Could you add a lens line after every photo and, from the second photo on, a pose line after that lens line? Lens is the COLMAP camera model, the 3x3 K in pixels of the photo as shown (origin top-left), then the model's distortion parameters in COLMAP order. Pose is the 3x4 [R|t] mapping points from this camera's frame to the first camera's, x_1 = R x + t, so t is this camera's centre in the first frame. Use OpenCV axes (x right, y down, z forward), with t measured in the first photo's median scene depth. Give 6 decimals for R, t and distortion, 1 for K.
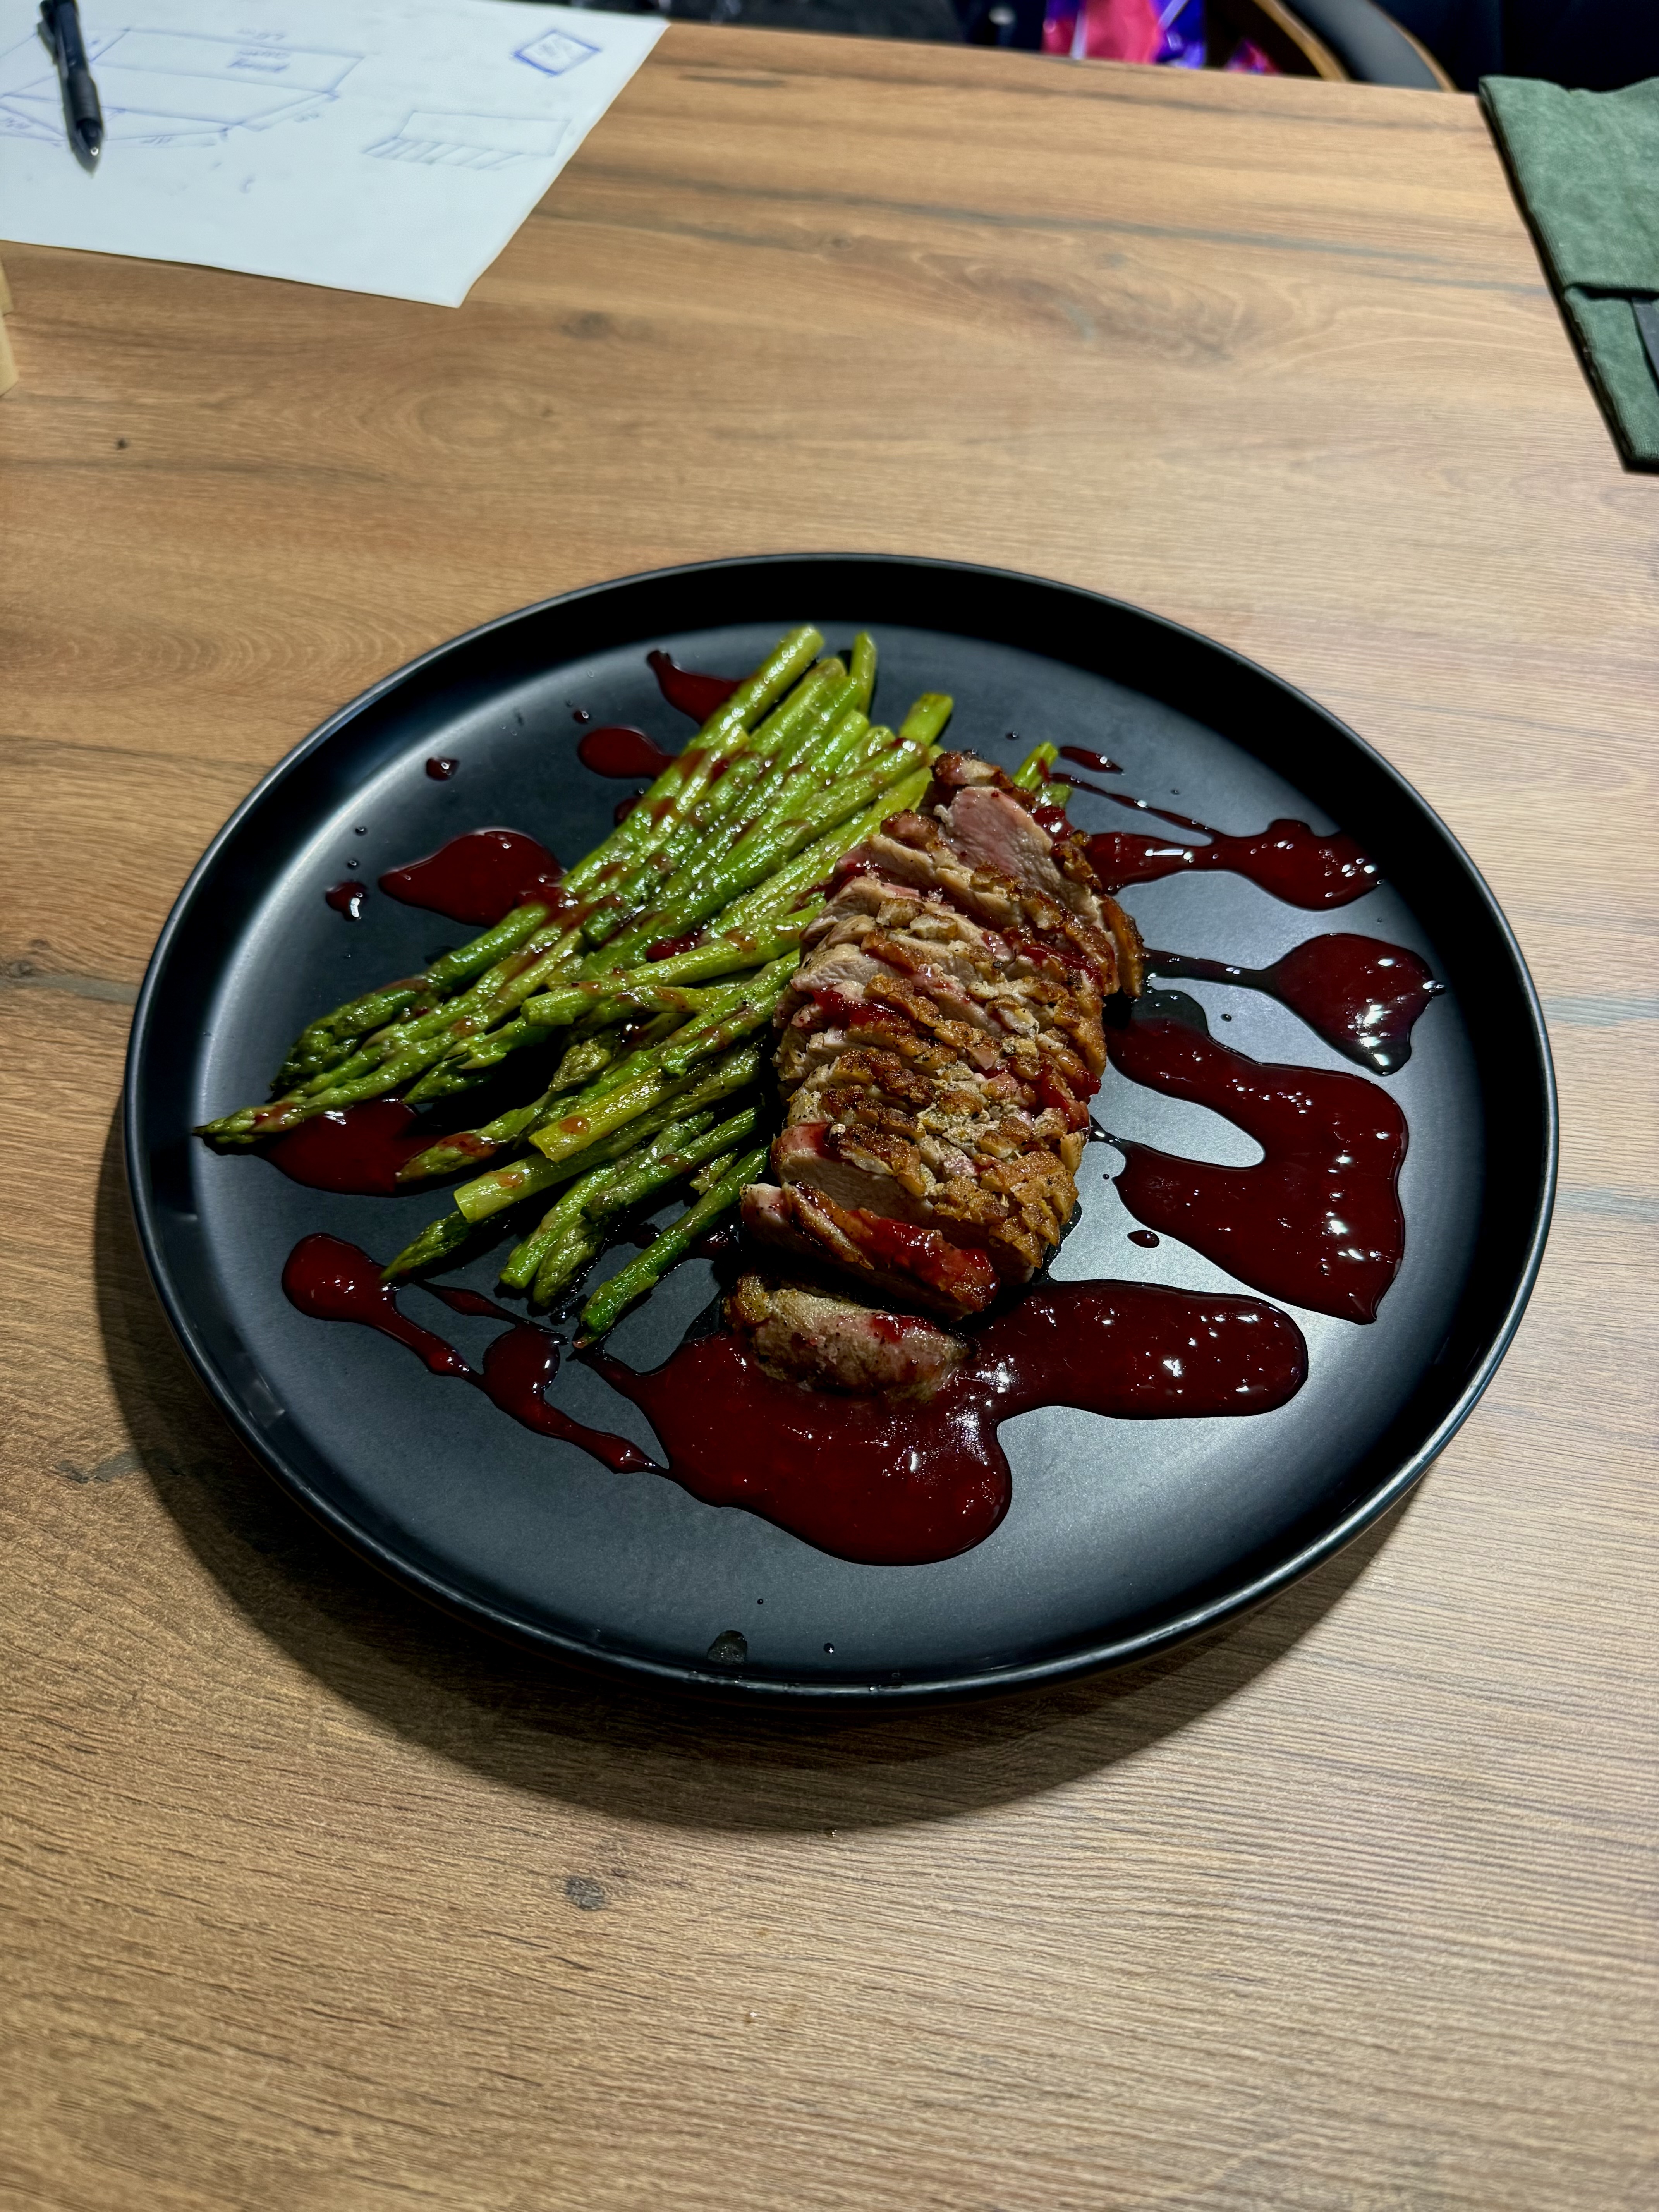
lens RADIAL K [[1549.1, 0, 830.0], [0, 1549.1, 1109.3], [0, 0, 1]] dist [-0.032798, 0.005970]
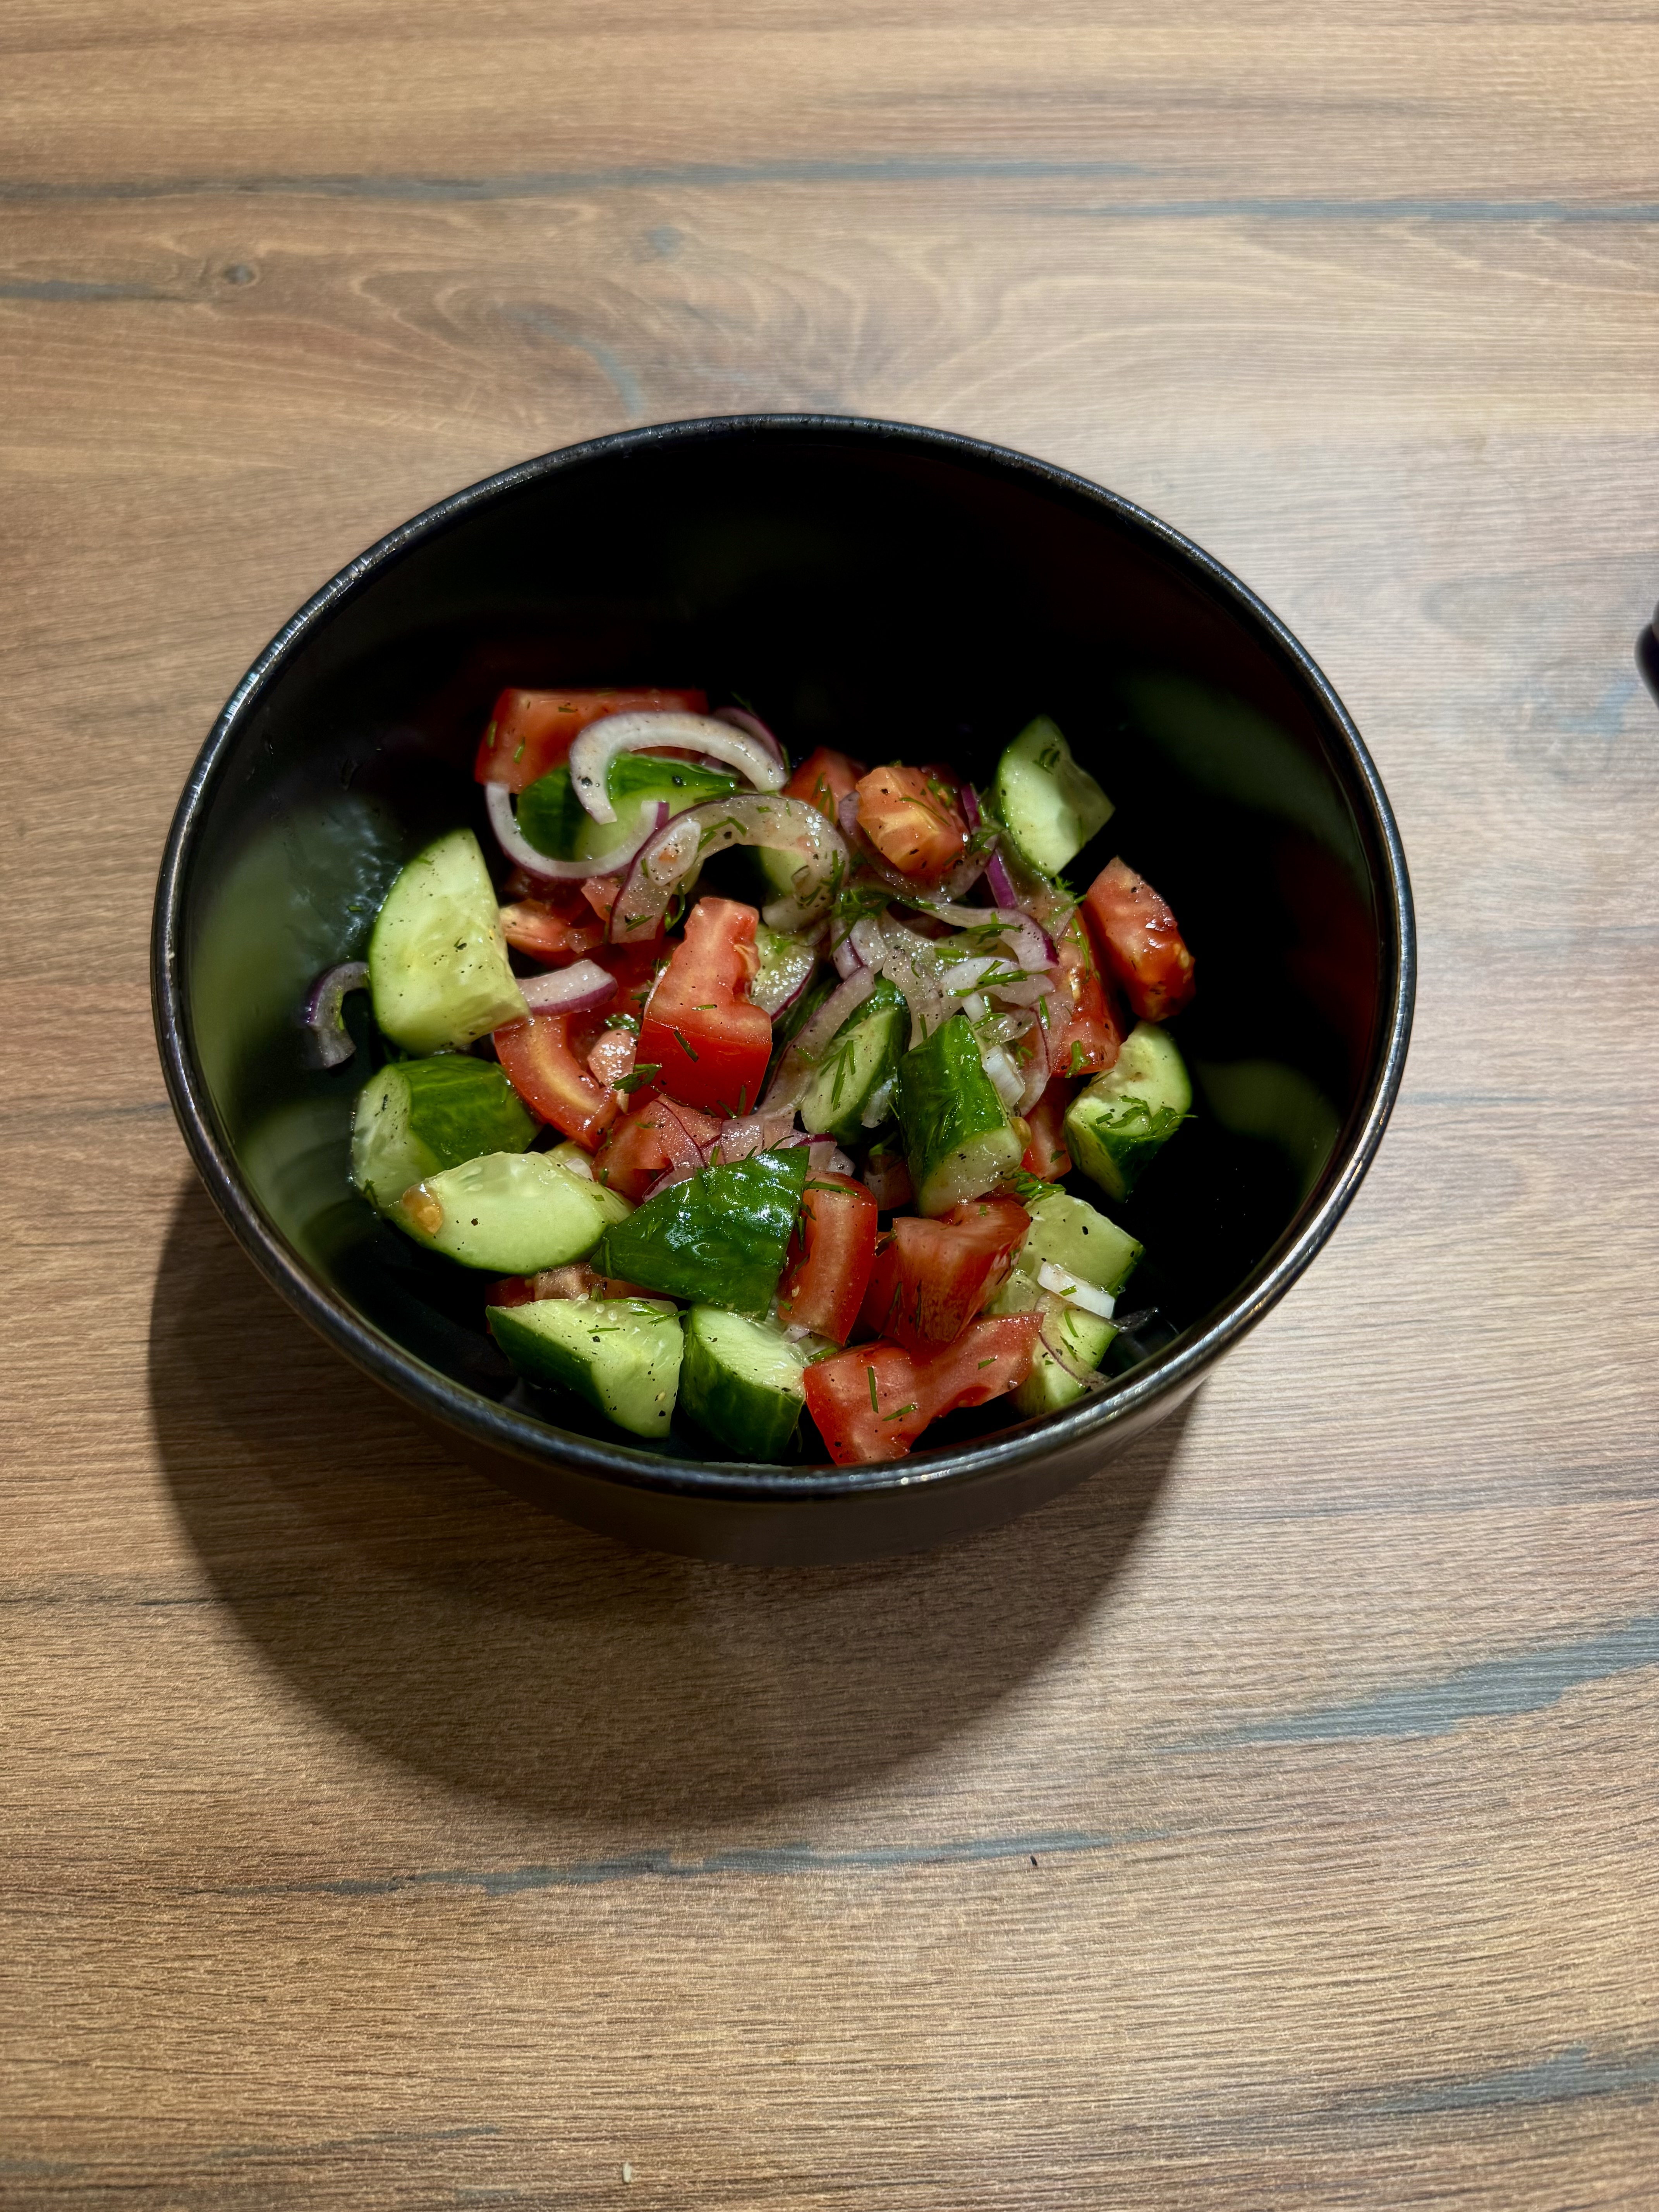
lens RADIAL K [[1549.1, 0, 816.4], [0, 1549.1, 1126.2], [0, 0, 1]] dist [-0.032798, 0.005970]
pose [[0.978398, -0.191218, 0.078562, 0.126558], [0.172406, 0.964442, 0.200317, -0.309612], [-0.114073, -0.182445, 0.976576, 0.284807]]
